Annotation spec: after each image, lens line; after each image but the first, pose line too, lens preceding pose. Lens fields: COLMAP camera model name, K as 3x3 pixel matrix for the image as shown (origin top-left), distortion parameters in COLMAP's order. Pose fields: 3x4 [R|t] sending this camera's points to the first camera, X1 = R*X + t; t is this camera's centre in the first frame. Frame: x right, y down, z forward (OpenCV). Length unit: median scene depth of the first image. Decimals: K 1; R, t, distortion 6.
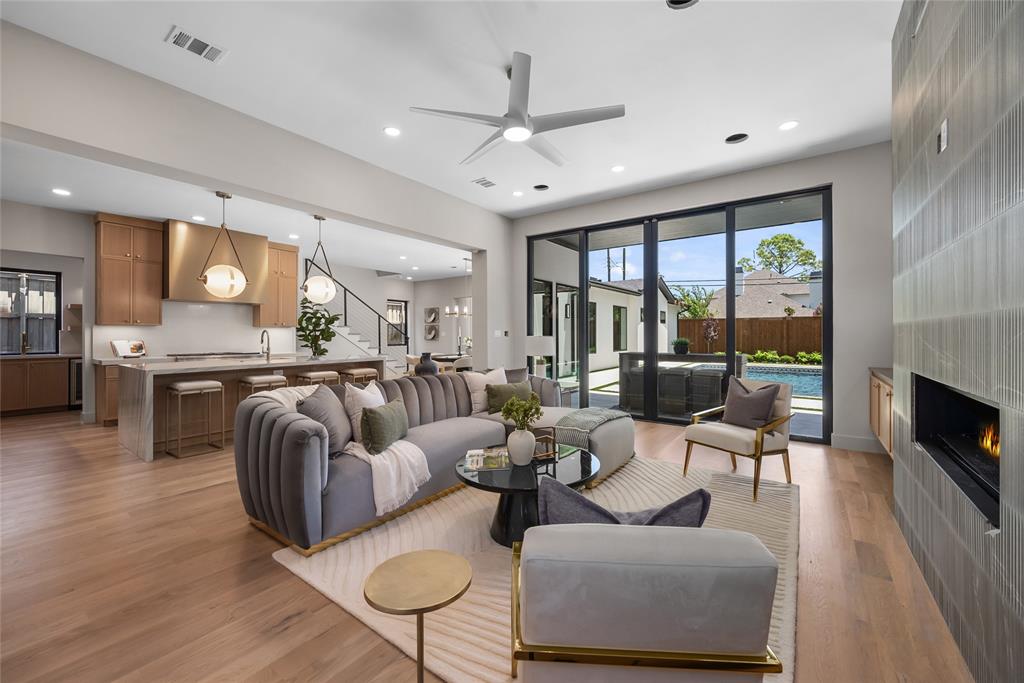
lens RADIAL K [[403.6, 0, 512.3], [0, 403.6, 334.1], [0, 0, 1]] dist [0.001493, 0.000203]
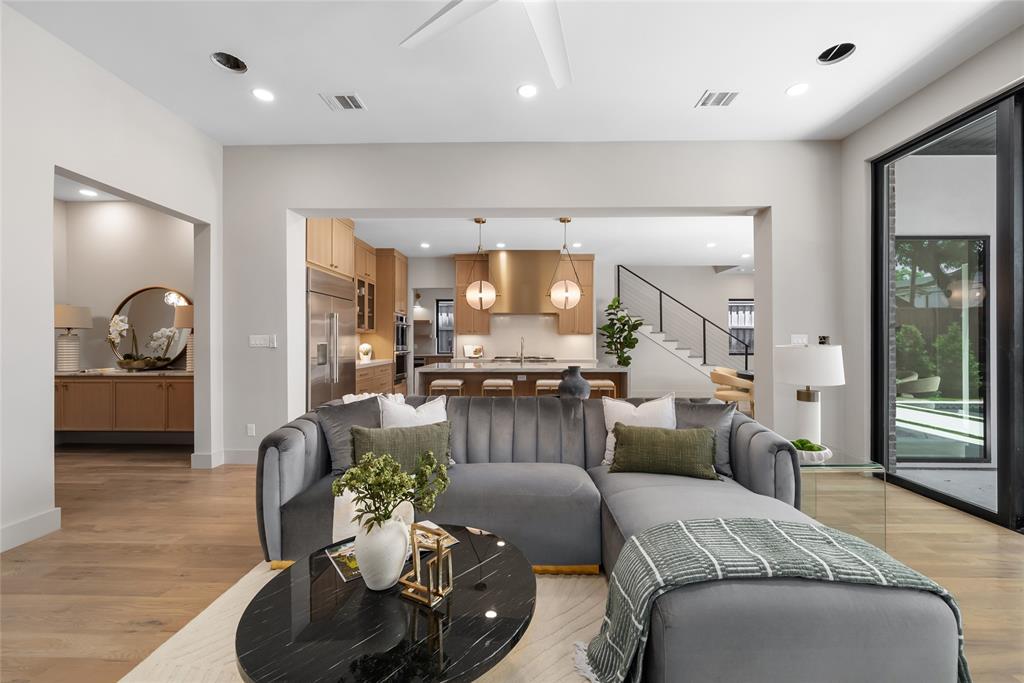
lens RADIAL K [[402.3, 0, 518.0], [0, 402.3, 344.3], [0, 0, 1]] dist [0.001609, 0.000288]
pose [[0.573826, 0.010104, -0.818915, 0.211487], [-0.002433, 0.999941, 0.010633, -0.002393], [0.818973, -0.004109, 0.573817, 0.308878]]
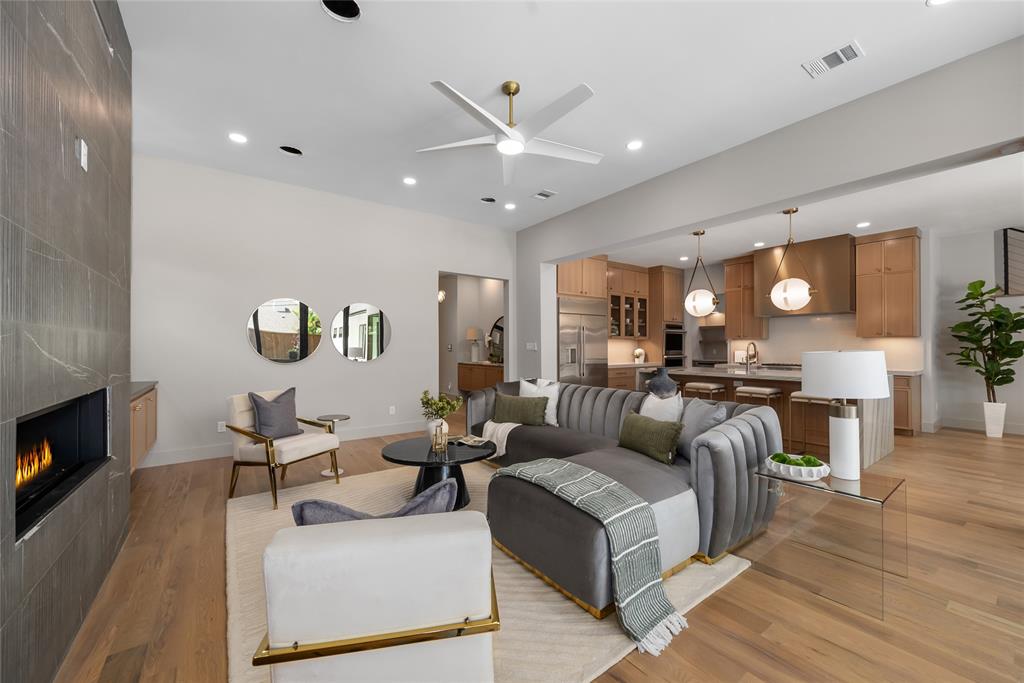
lens RADIAL K [[402.3, 0, 518.0], [0, 402.3, 344.3], [0, 0, 1]] dist [0.001609, 0.000288]
pose [[-0.302152, -0.003103, -0.953255, 0.444098], [0.000783, 0.999994, -0.003504, -0.001427], [0.953259, -0.001805, -0.302147, 0.610682]]
